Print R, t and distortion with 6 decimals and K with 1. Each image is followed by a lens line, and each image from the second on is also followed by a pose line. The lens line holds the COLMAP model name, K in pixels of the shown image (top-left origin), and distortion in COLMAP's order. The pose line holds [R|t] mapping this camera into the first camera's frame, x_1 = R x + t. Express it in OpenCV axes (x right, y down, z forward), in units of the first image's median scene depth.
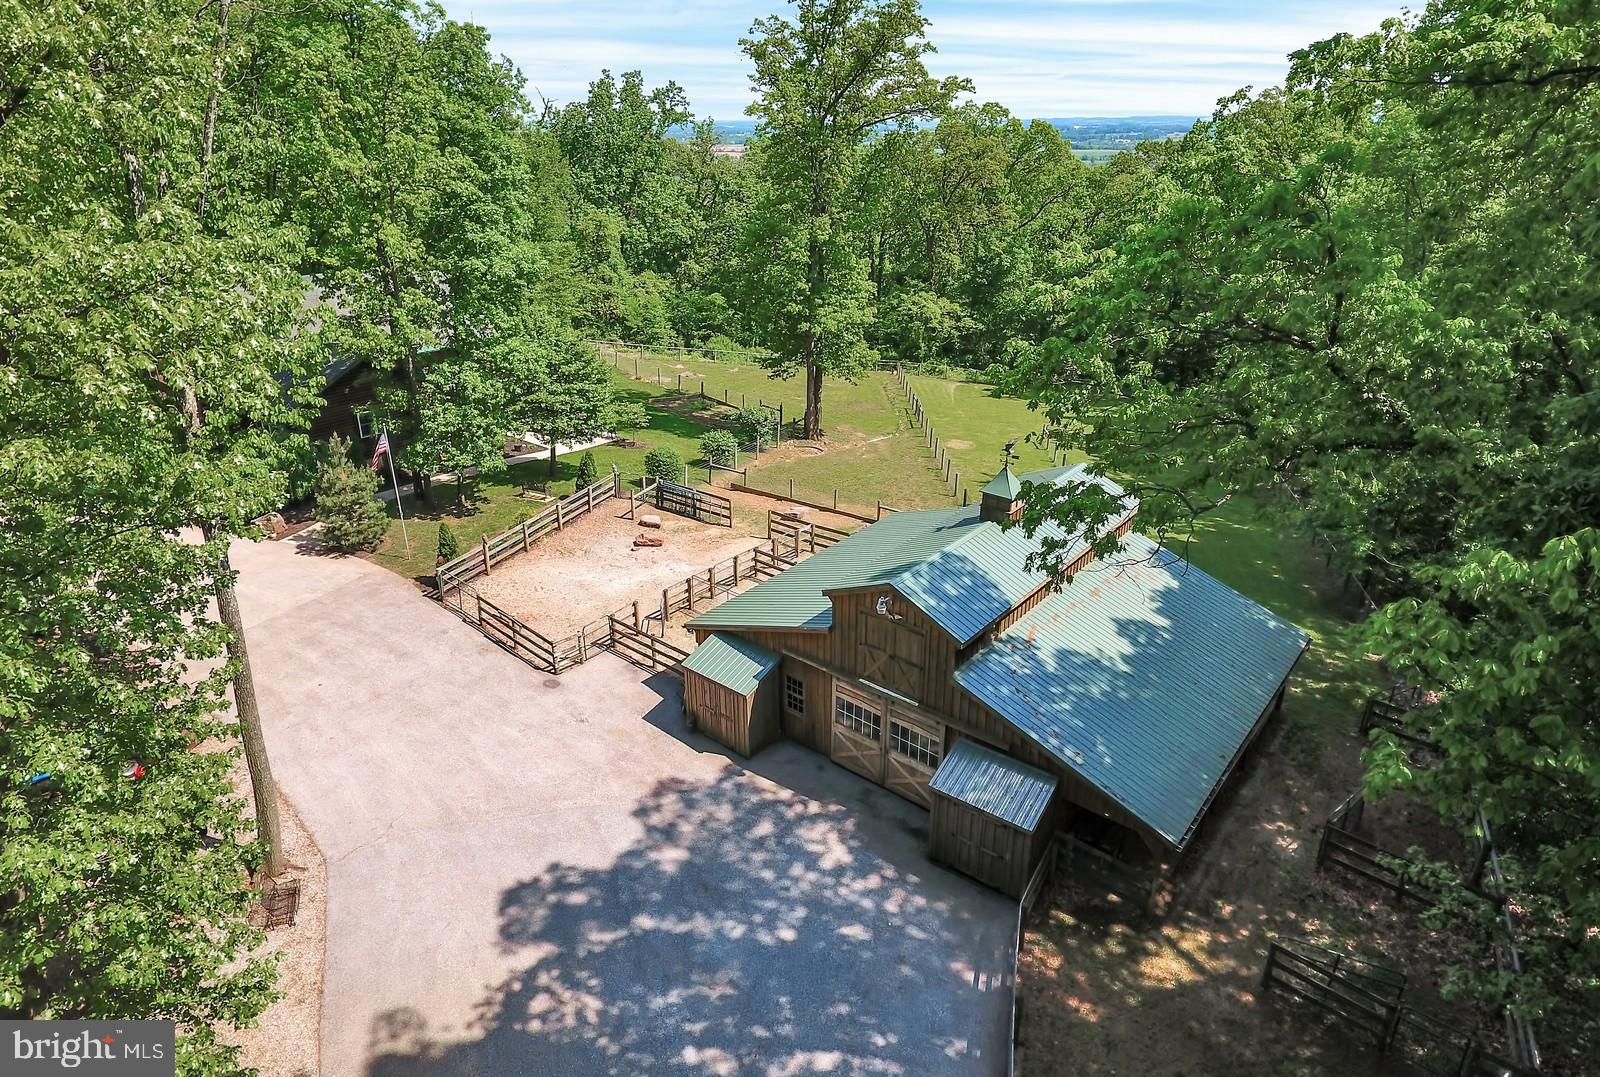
lens RADIAL K [[953.1, 0, 796.2], [0, 953.1, 515.0], [0, 0, 1]] dist [0.005778, -0.004021]
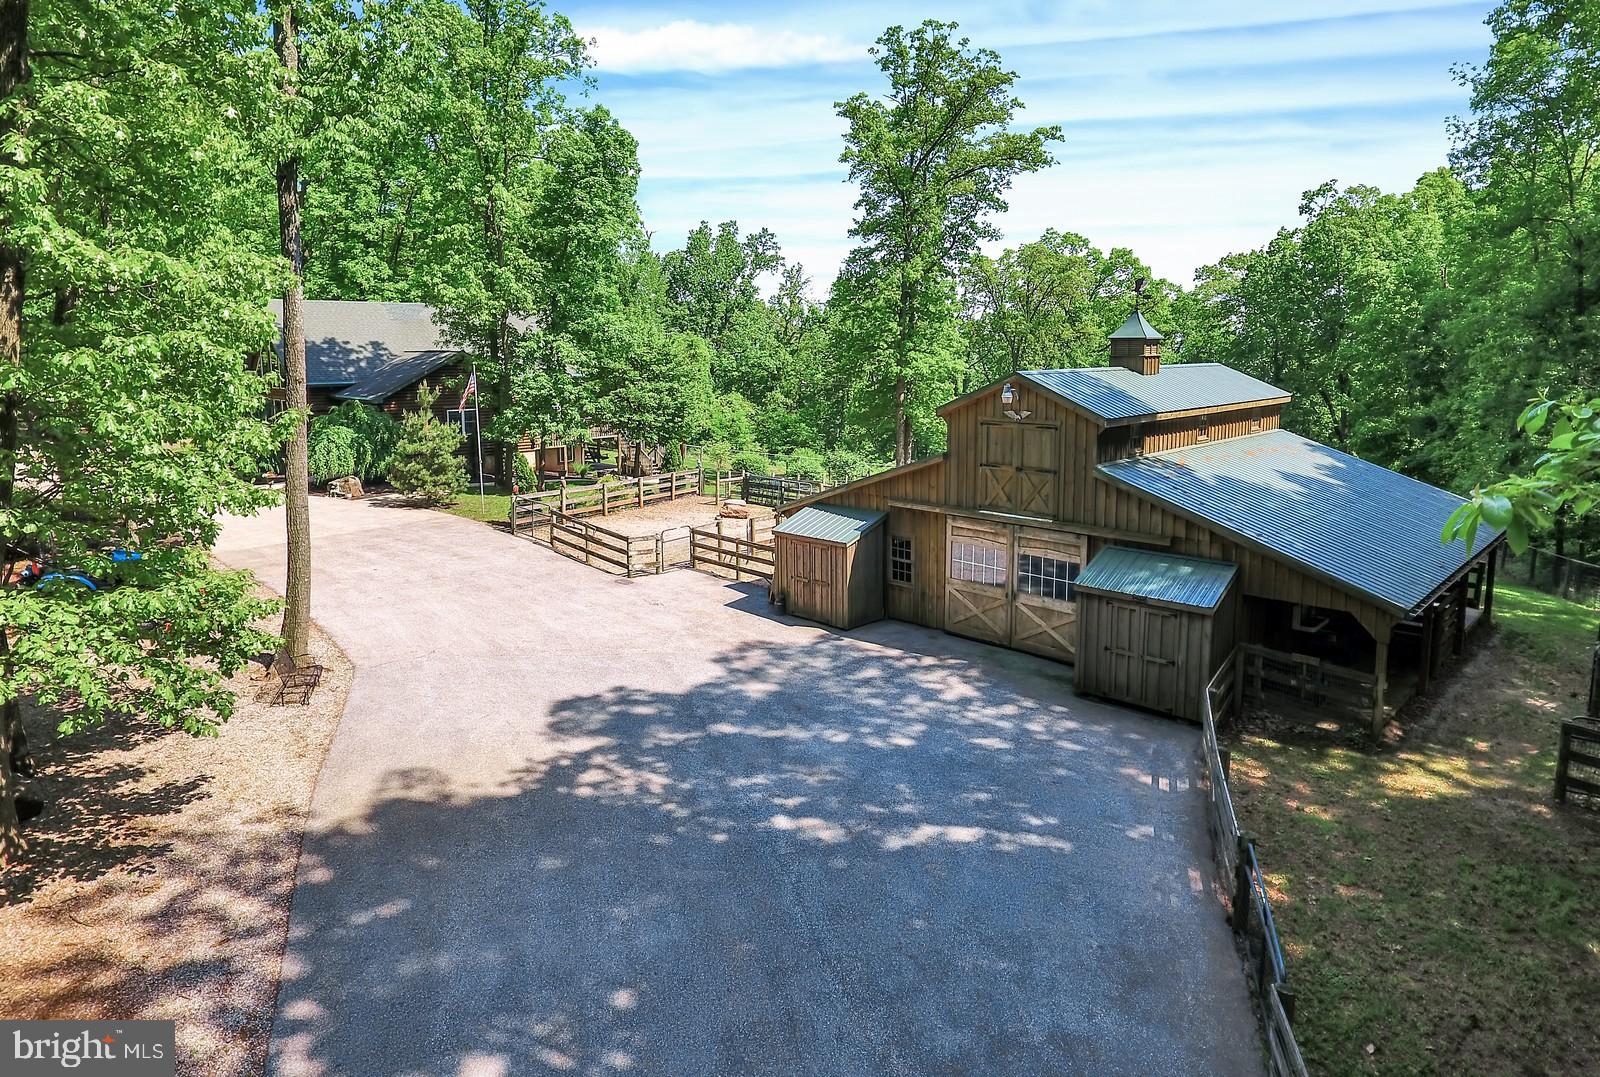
lens RADIAL K [[953.1, 0, 793.6], [0, 953.1, 524.1], [0, 0, 1]] dist [0.005778, -0.004021]
pose [[0.996740, 0.004095, -0.080572, -0.034478], [-0.023883, 0.968924, -0.246204, 0.430255], [0.077060, 0.247326, 0.965863, 0.173466]]
